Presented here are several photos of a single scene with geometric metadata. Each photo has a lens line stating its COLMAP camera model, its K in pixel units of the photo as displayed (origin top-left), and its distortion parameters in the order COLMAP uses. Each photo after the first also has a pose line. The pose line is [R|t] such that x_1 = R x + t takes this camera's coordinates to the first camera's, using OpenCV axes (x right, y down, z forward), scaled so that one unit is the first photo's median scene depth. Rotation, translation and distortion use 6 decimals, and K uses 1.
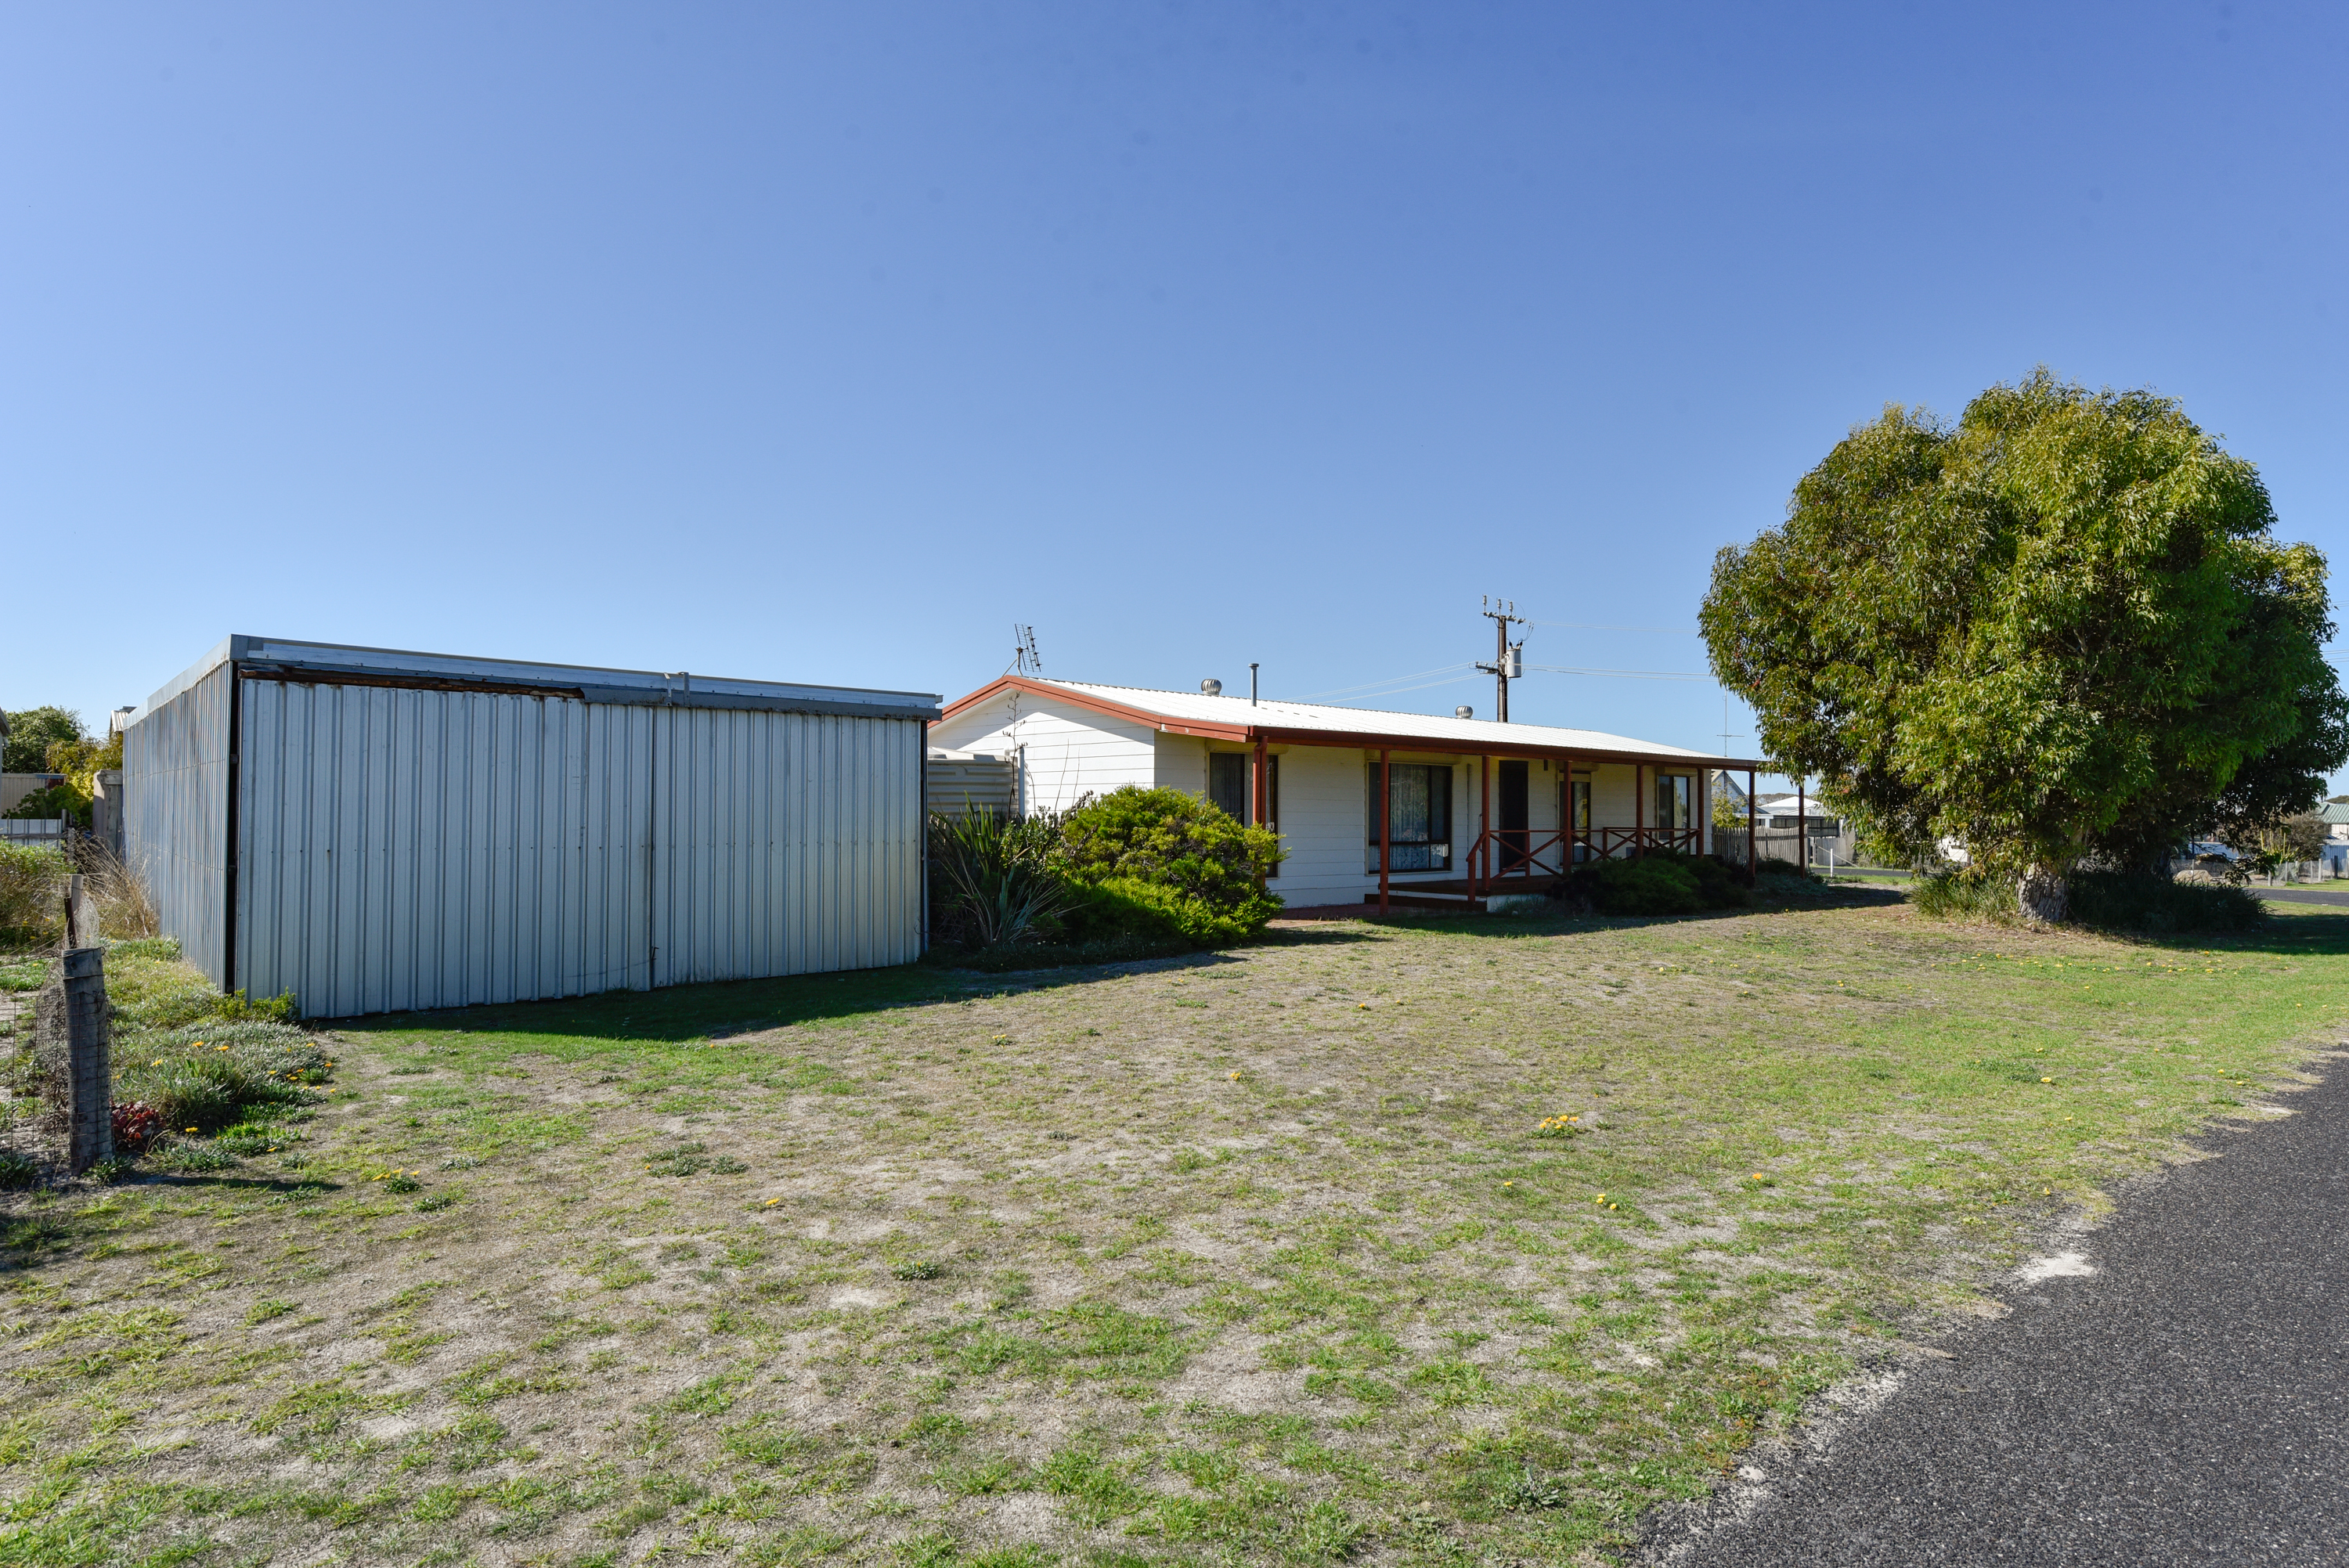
lens RADIAL K [[1366.5, 0, 1175.3], [0, 1366.5, 790.9], [0, 0, 1]] dist [-0.000454, 0.000183]
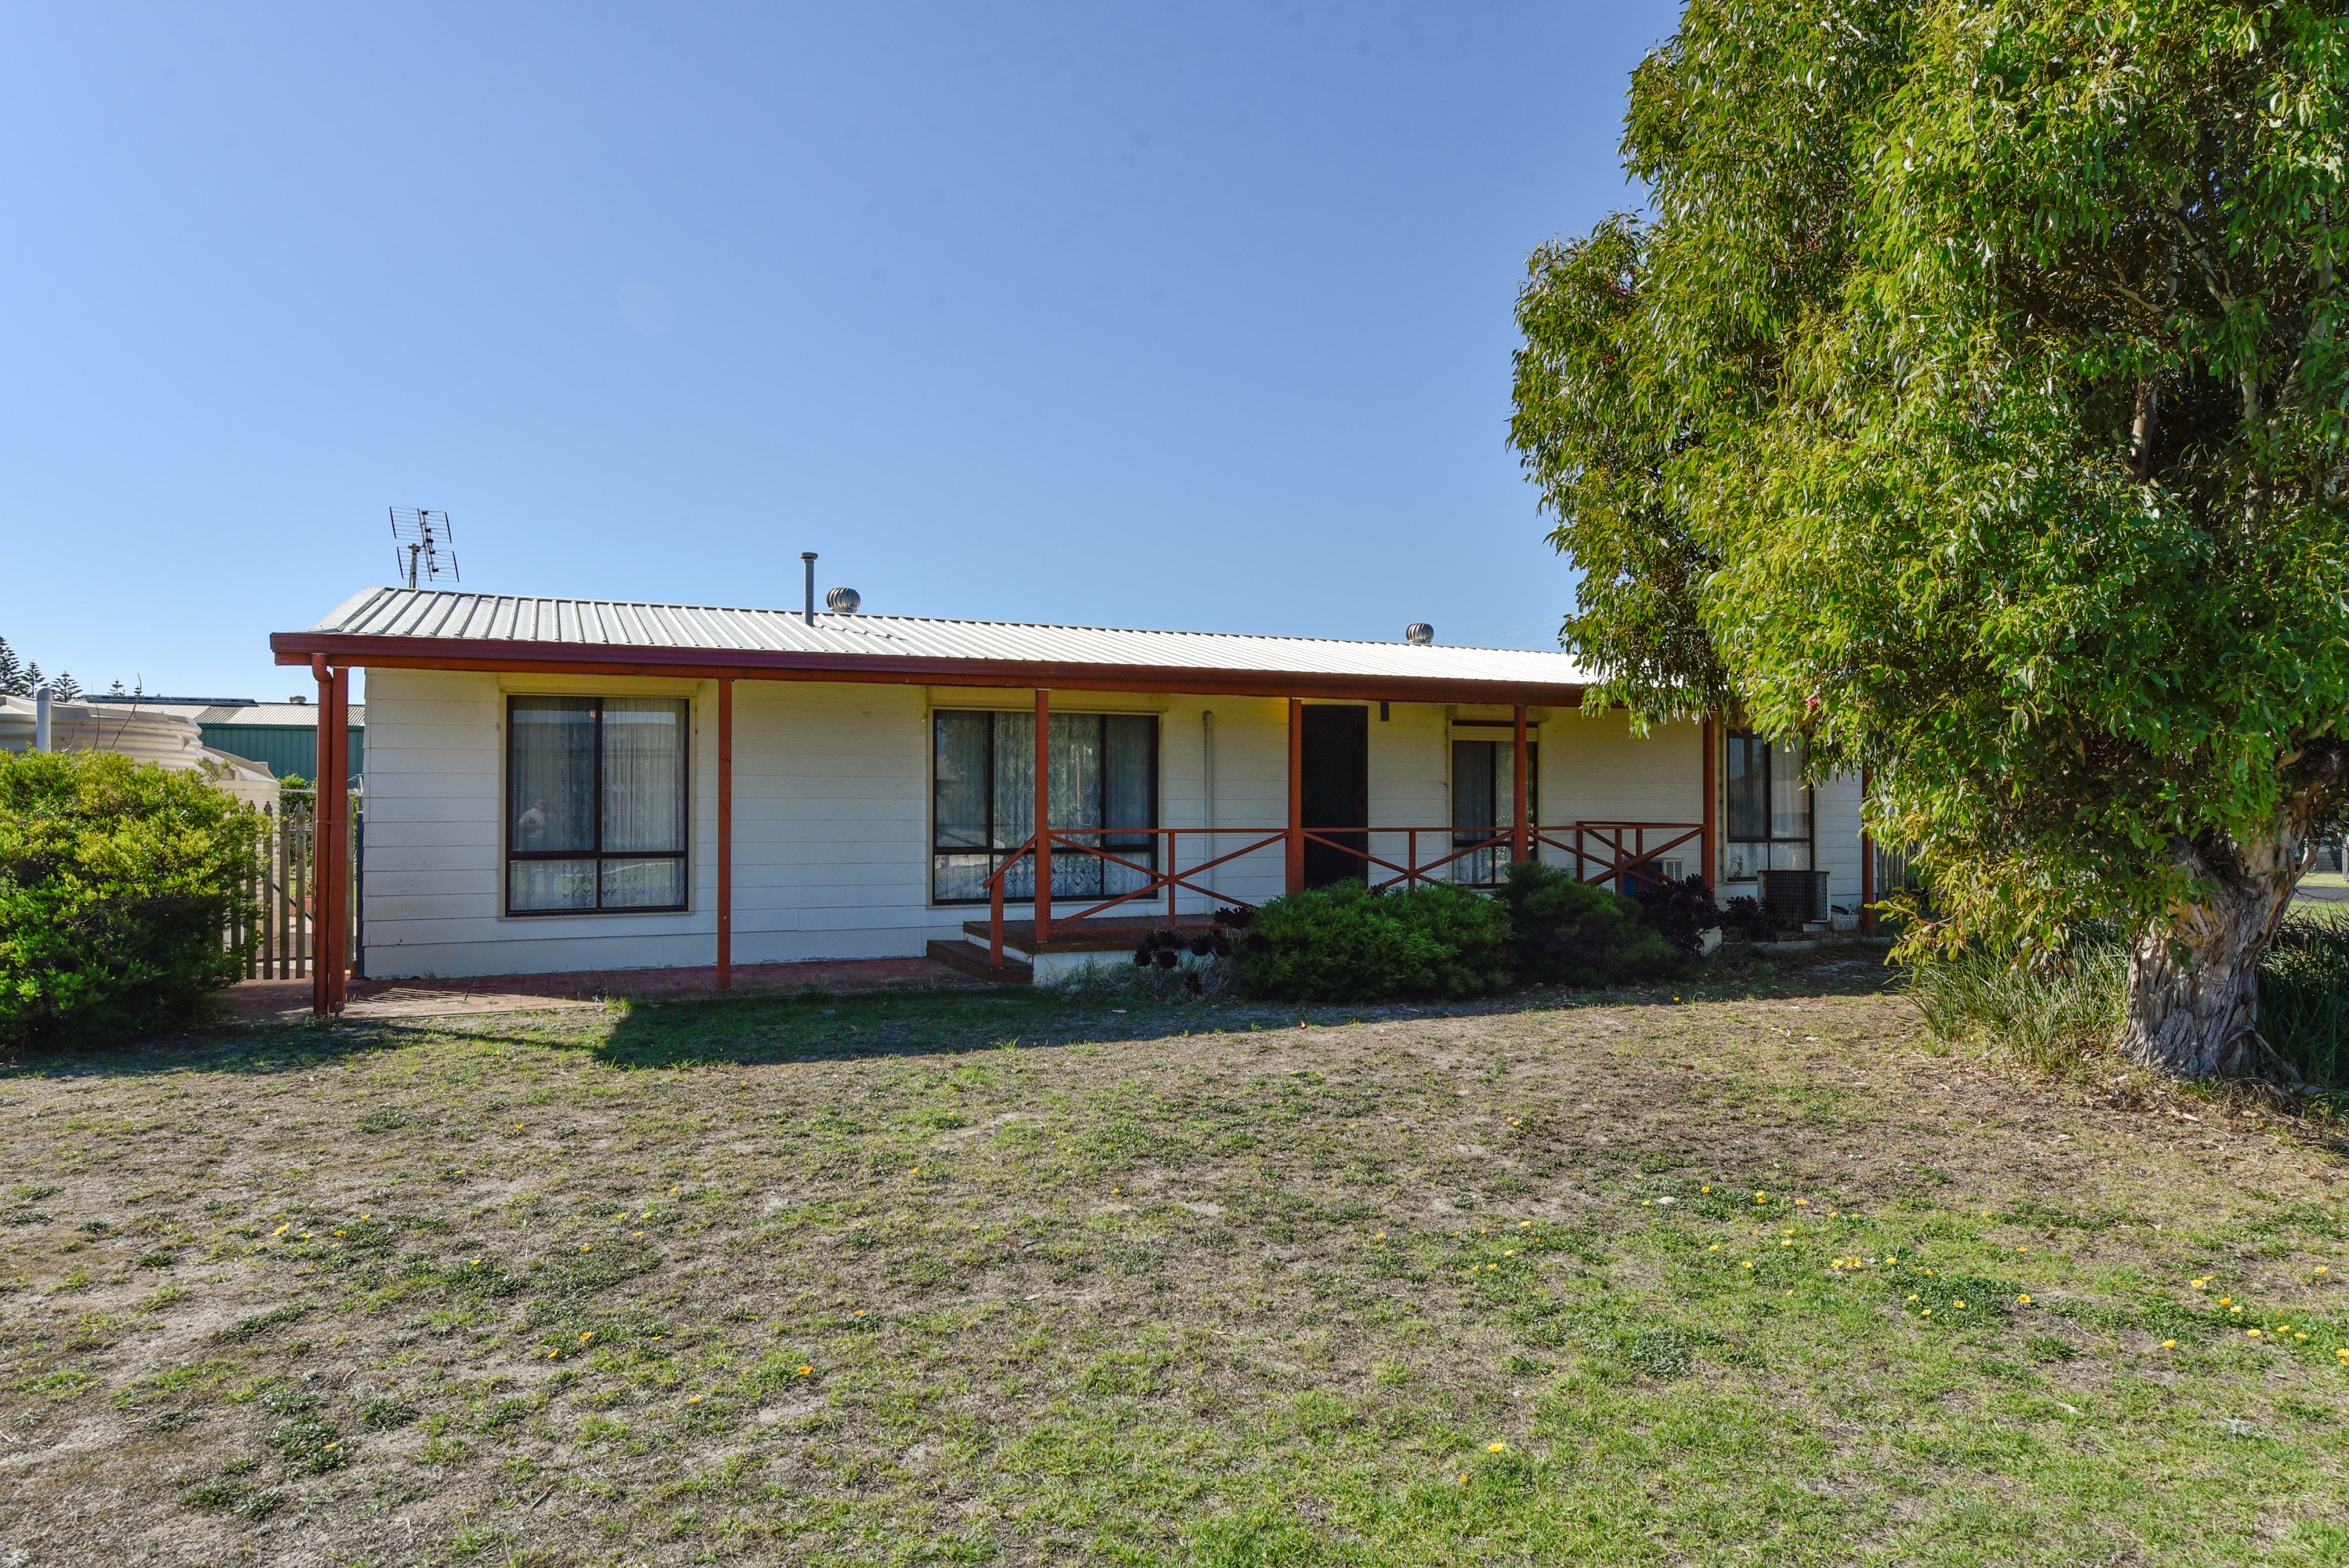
lens RADIAL K [[1469.2, 0, 1173.9], [0, 1469.2, 782.0], [0, 0, 1]] dist [-0.007992, -0.002297]
pose [[0.941972, -0.011270, -0.335502, 0.429367], [0.012738, 0.999917, 0.002176, 0.009045], [0.335450, -0.006323, 0.942037, 0.441098]]
